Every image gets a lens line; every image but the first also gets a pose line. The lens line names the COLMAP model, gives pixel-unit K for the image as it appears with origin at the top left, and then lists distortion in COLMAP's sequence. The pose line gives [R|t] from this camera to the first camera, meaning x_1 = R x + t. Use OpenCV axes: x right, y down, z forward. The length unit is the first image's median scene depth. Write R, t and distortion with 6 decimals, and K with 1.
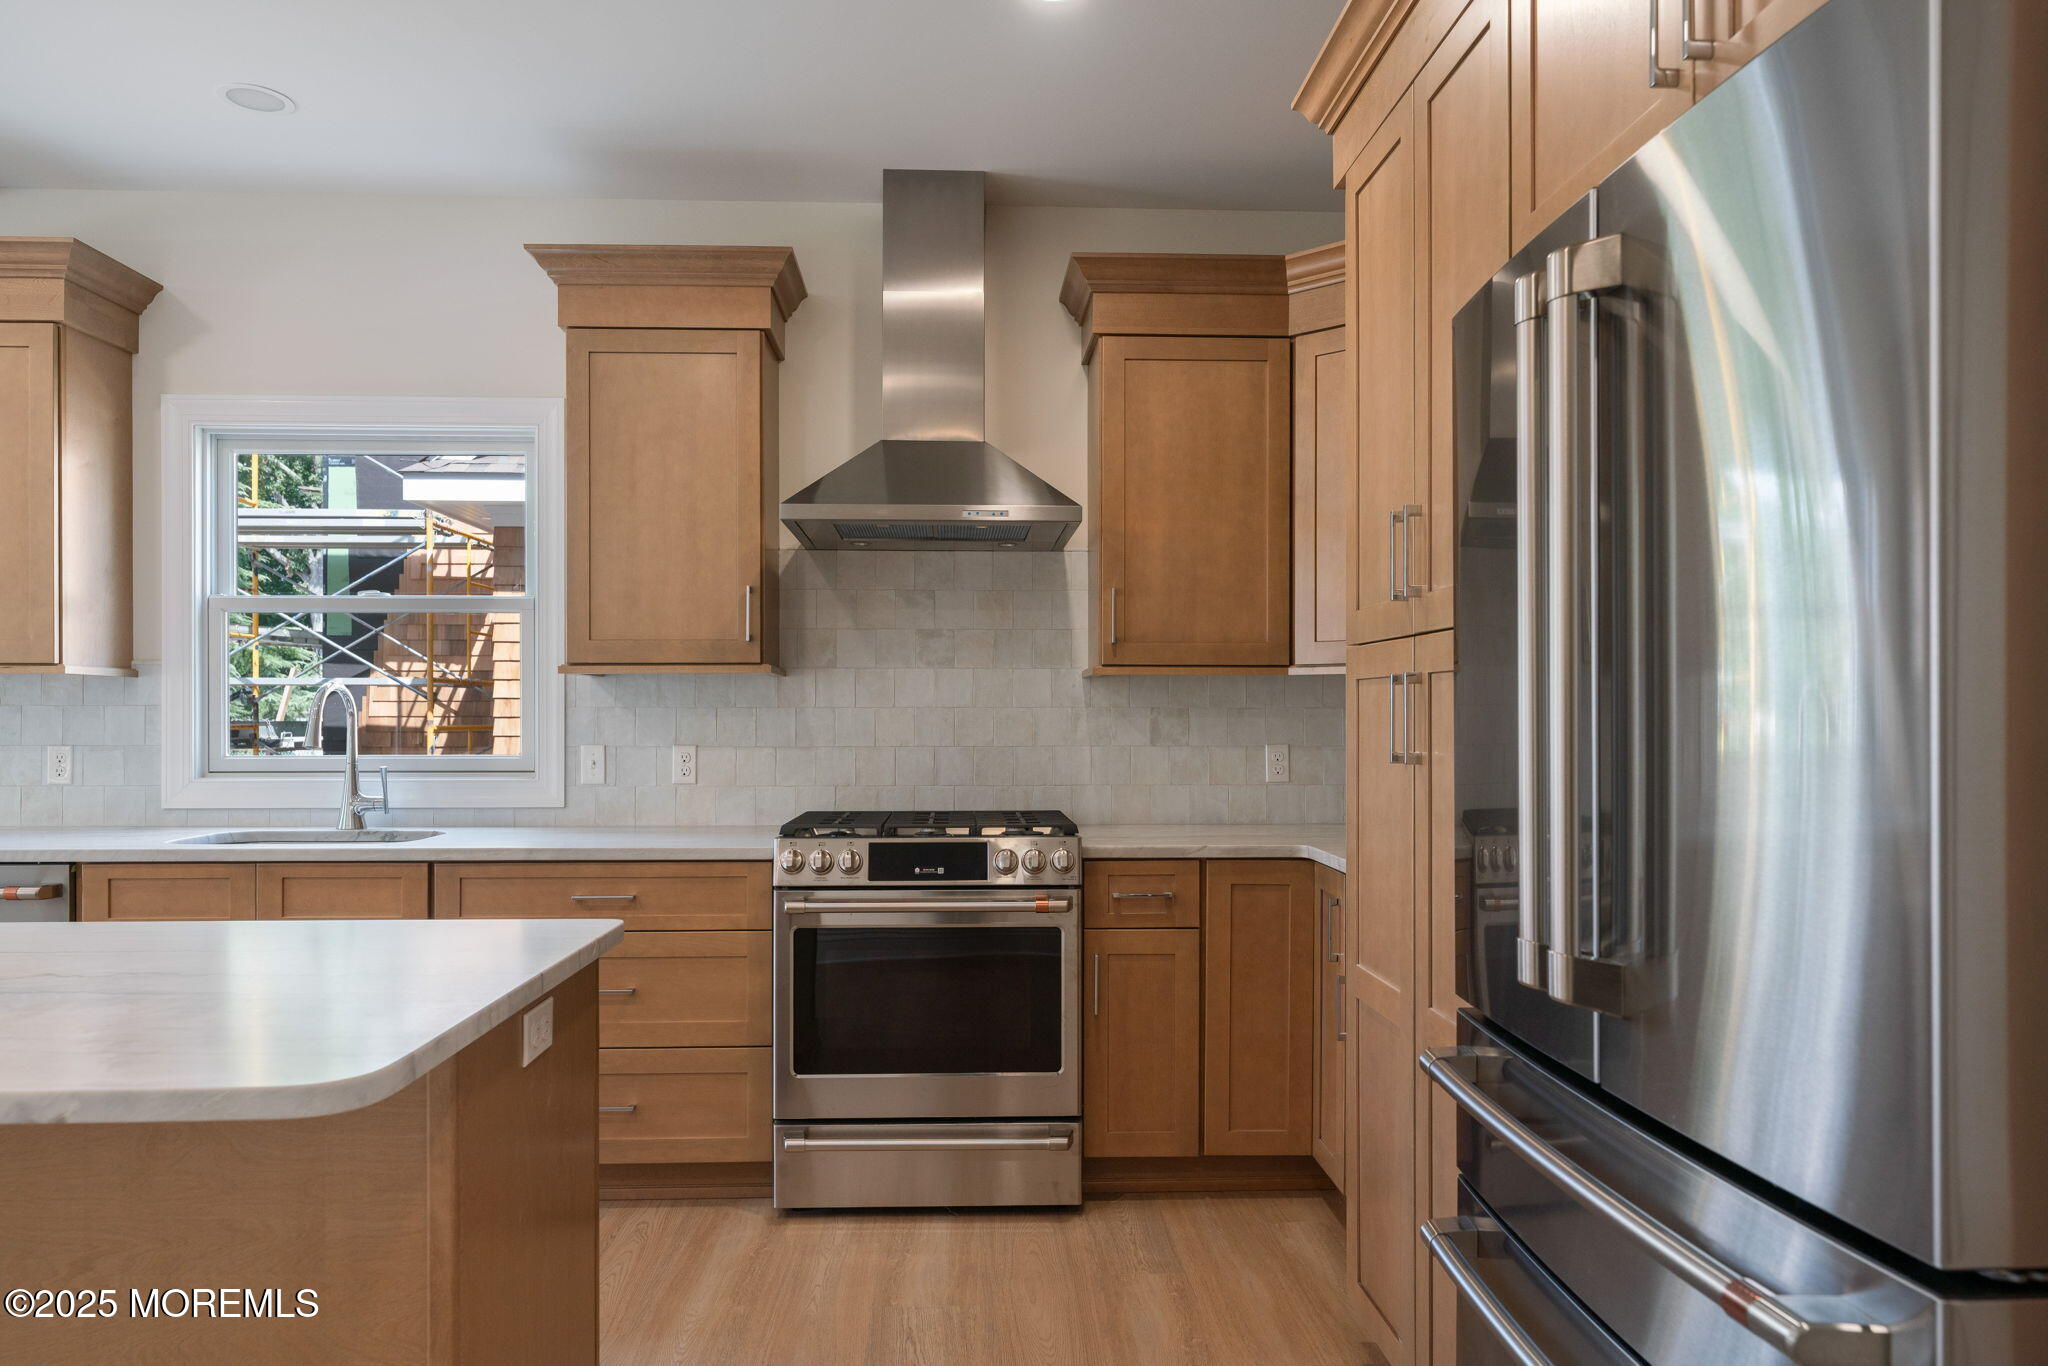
lens RADIAL K [[1320.7, 0, 1018.3], [0, 1320.7, 696.5], [0, 0, 1]] dist [0.007373, 0.000992]
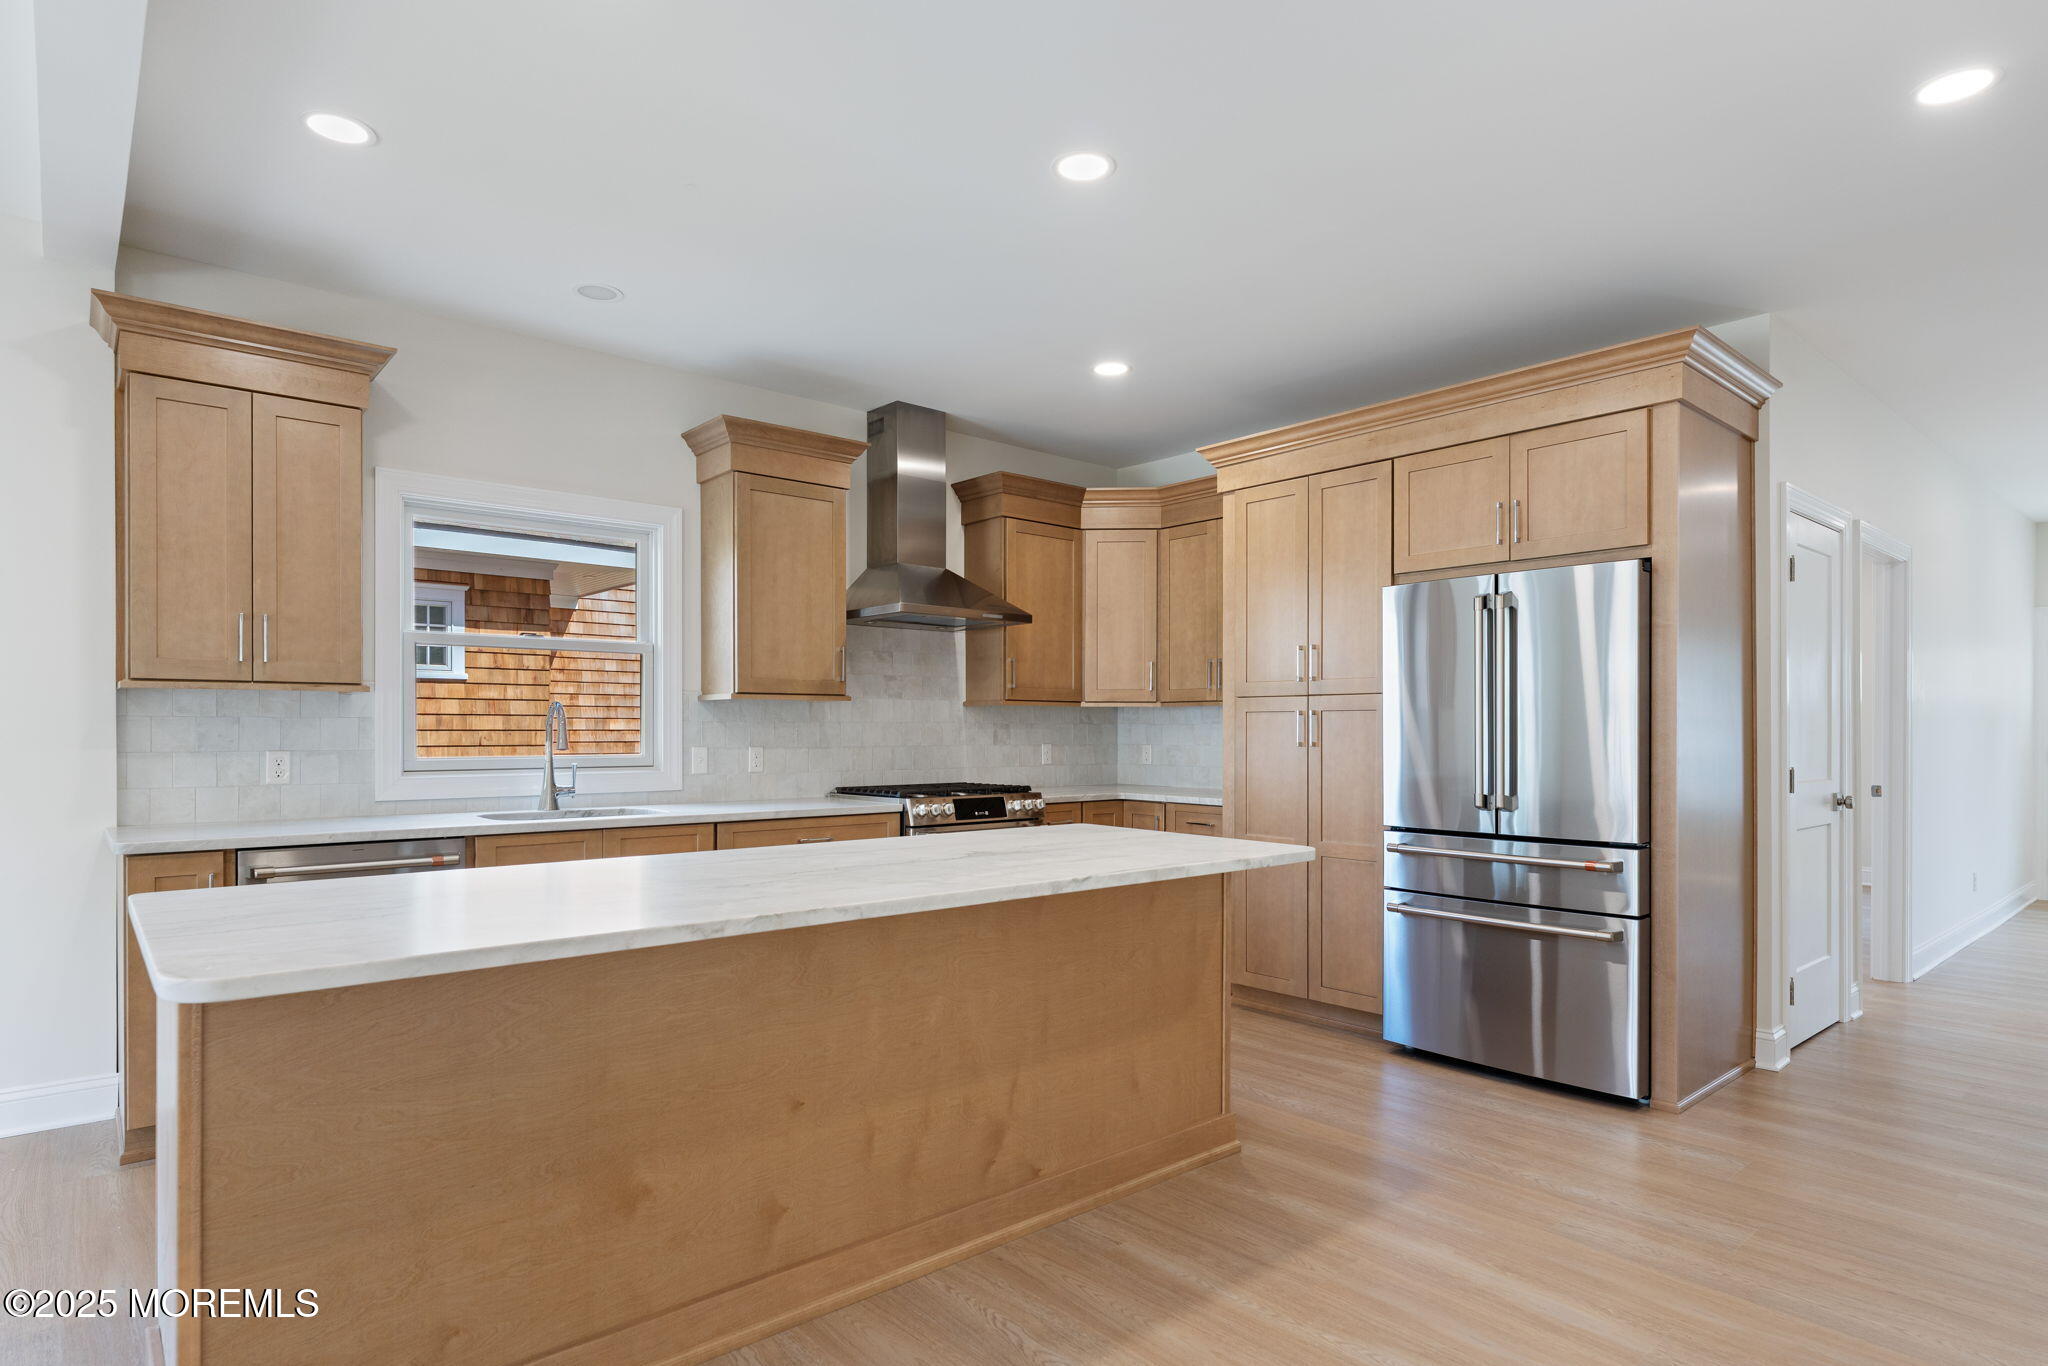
lens RADIAL K [[1101.4, 0, 991.8], [0, 1101.4, 721.0], [0, 0, 1]] dist [-0.005487, -0.000188]
pose [[0.789931, 0.005734, 0.613169, -0.821295], [-0.011738, 0.999914, 0.005771, -0.003152], [-0.613084, -0.011756, 0.789930, -0.167854]]
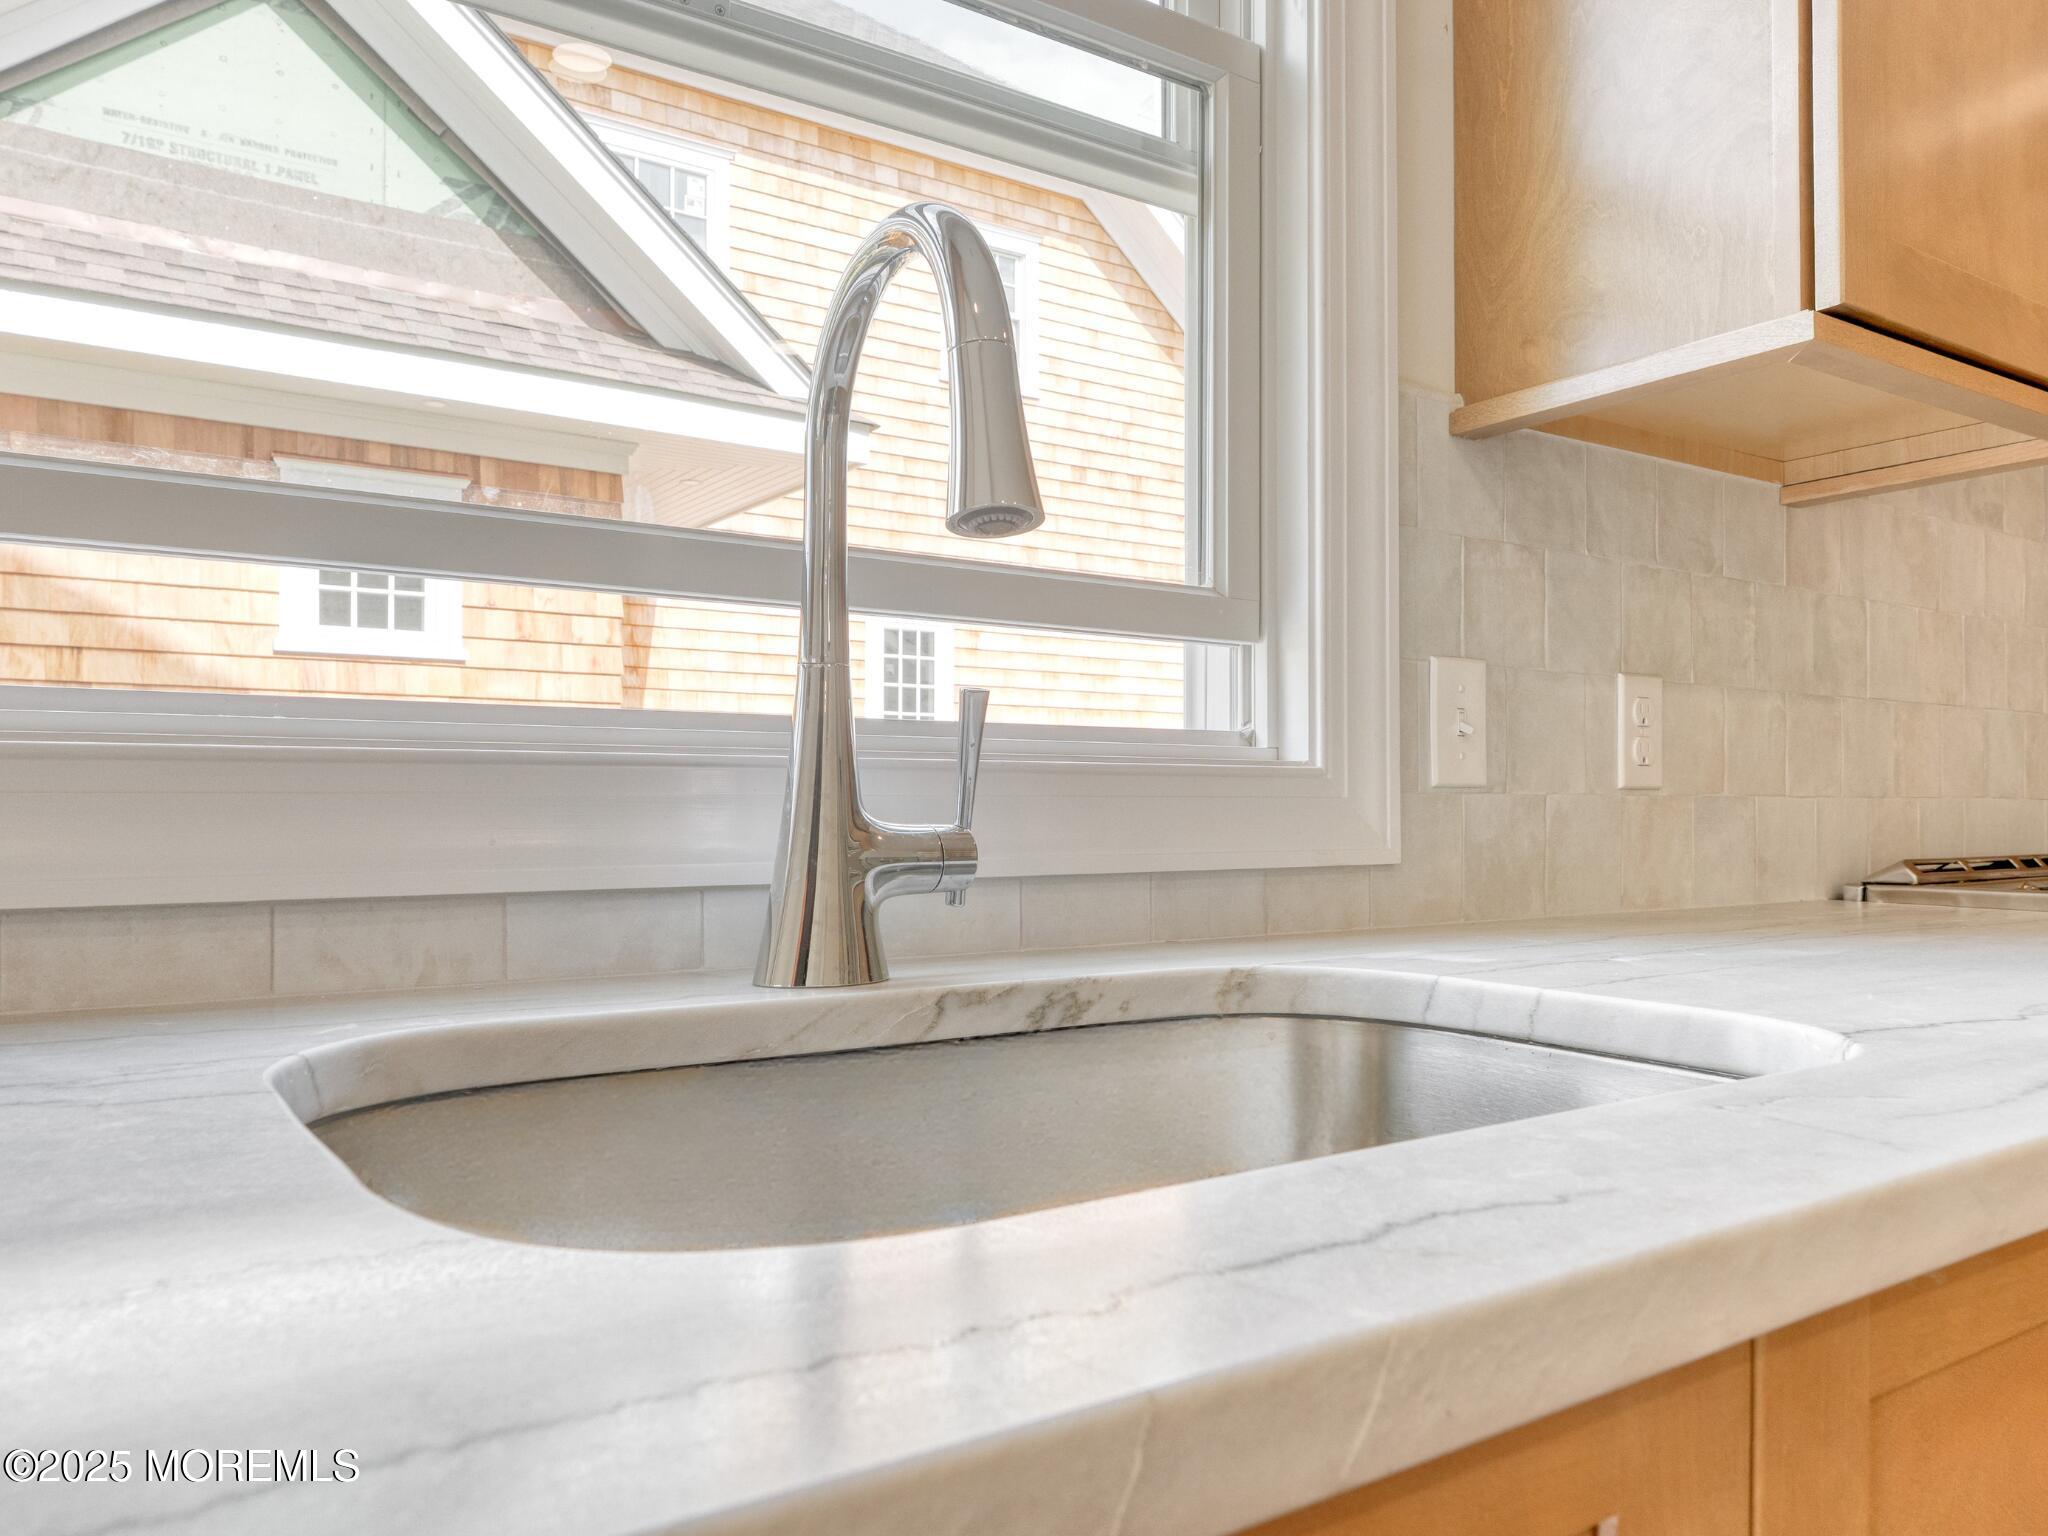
lens RADIAL K [[1455.4, 0, 1027.5], [0, 1455.4, 771.1], [0, 0, 1]] dist [-0.000519, -0.000076]
pose [[0.842017, 0.015500, 0.539227, -0.587408], [-0.012096, 0.999878, -0.009852, 0.067599], [-0.539315, 0.001773, 0.842103, 0.777026]]
